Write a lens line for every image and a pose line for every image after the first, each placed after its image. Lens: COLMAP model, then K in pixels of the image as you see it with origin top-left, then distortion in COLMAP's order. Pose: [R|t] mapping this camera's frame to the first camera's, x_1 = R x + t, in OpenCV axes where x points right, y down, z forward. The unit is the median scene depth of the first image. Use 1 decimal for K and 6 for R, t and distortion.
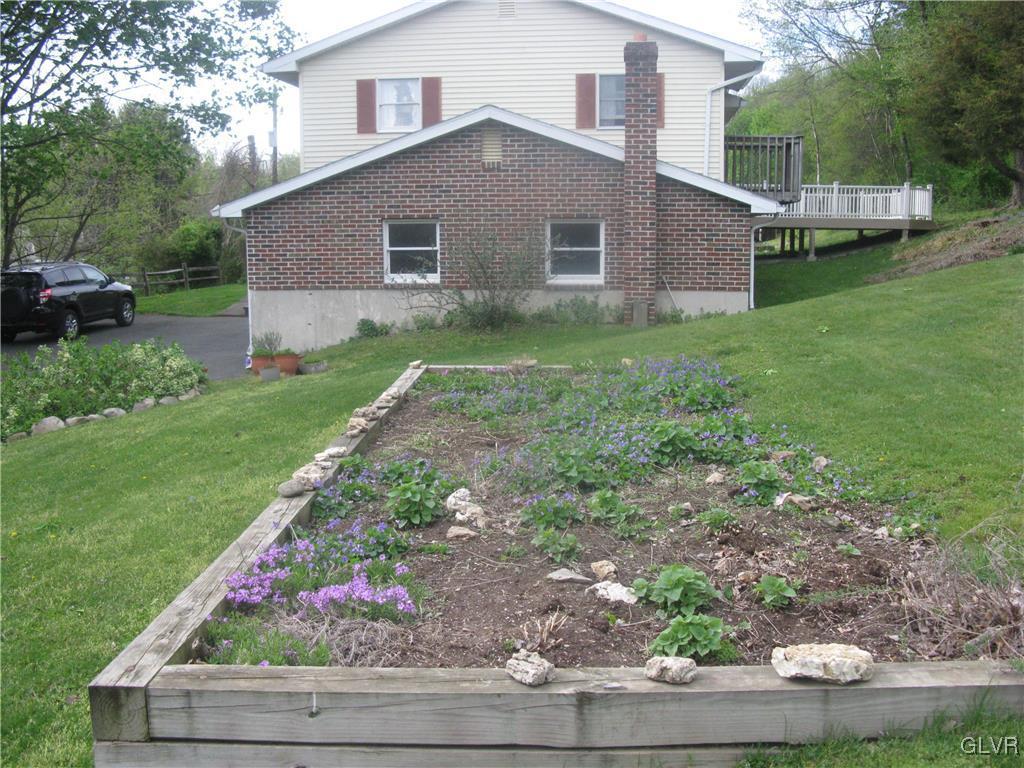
lens RADIAL K [[1057.5, 0, 512.0], [0, 1057.5, 384.0], [0, 0, 1]] dist [-0.202434, 0.238625]
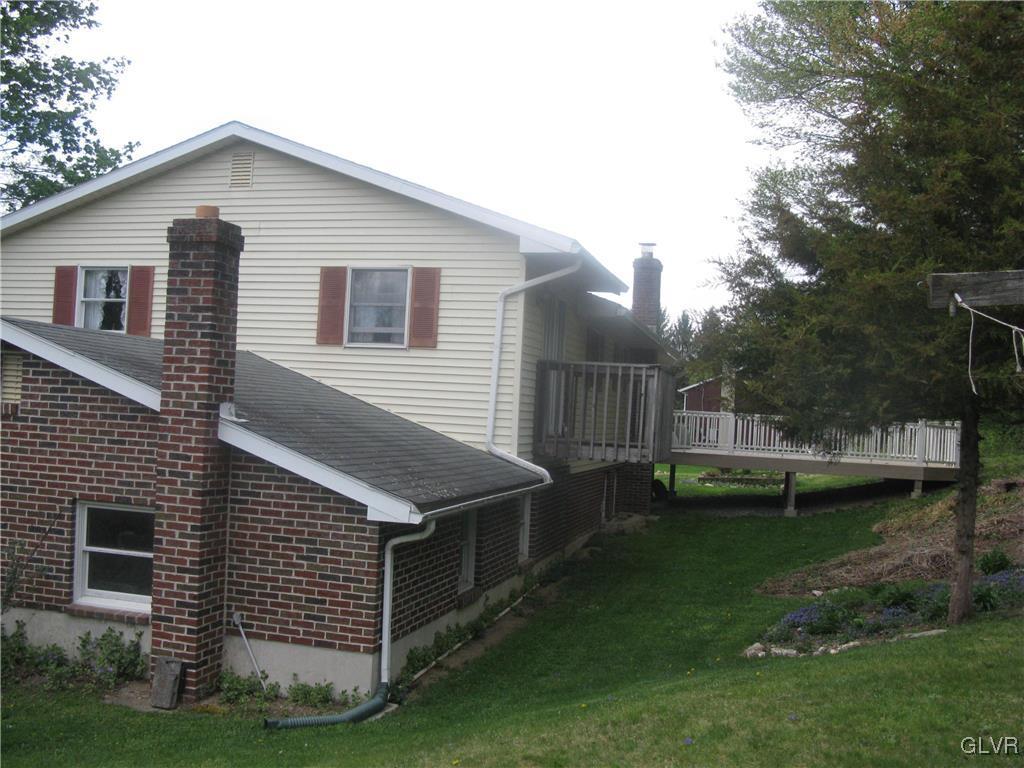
lens RADIAL K [[1057.5, 0, 512.0], [0, 1057.5, 384.0], [0, 0, 1]] dist [-0.202434, 0.238625]
pose [[0.989223, 0.049122, -0.137929, 0.363821], [-0.071926, 0.983573, -0.165563, -0.141608], [0.127530, 0.173700, 0.976506, 0.426892]]
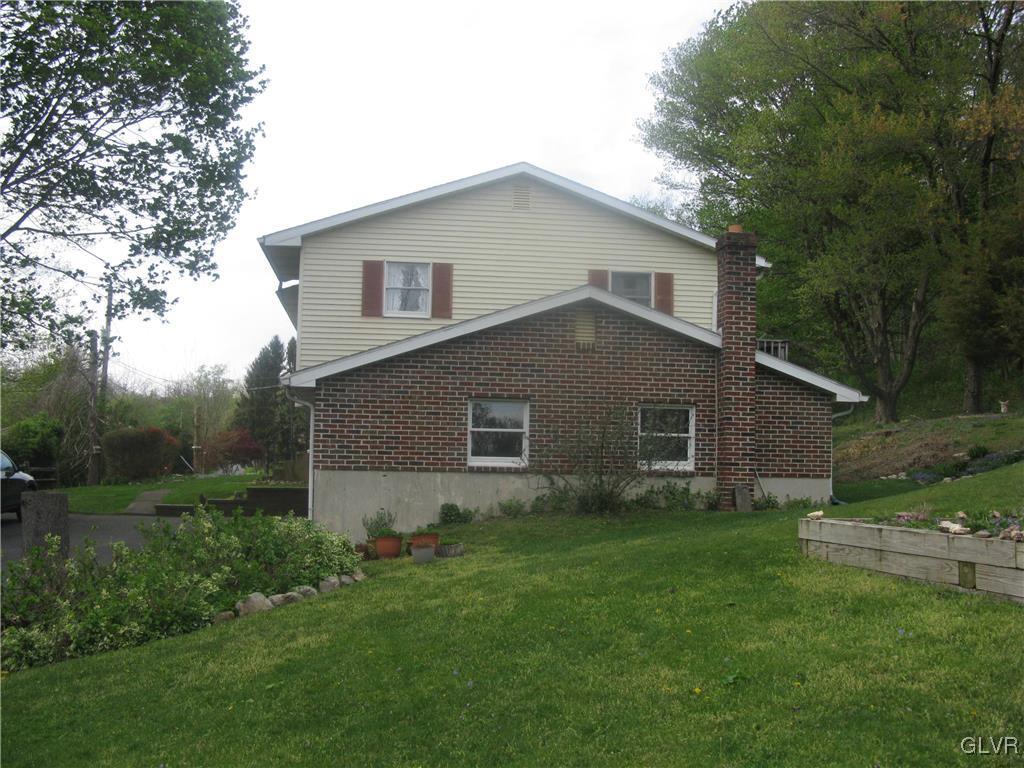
lens RADIAL K [[1057.5, 0, 512.0], [0, 1057.5, 384.0], [0, 0, 1]] dist [-0.202434, 0.238625]
pose [[0.969562, 0.041182, 0.241357, -0.316961], [0.011603, 0.976918, -0.213297, 0.033318], [-0.244570, 0.209605, 0.946705, 0.095689]]
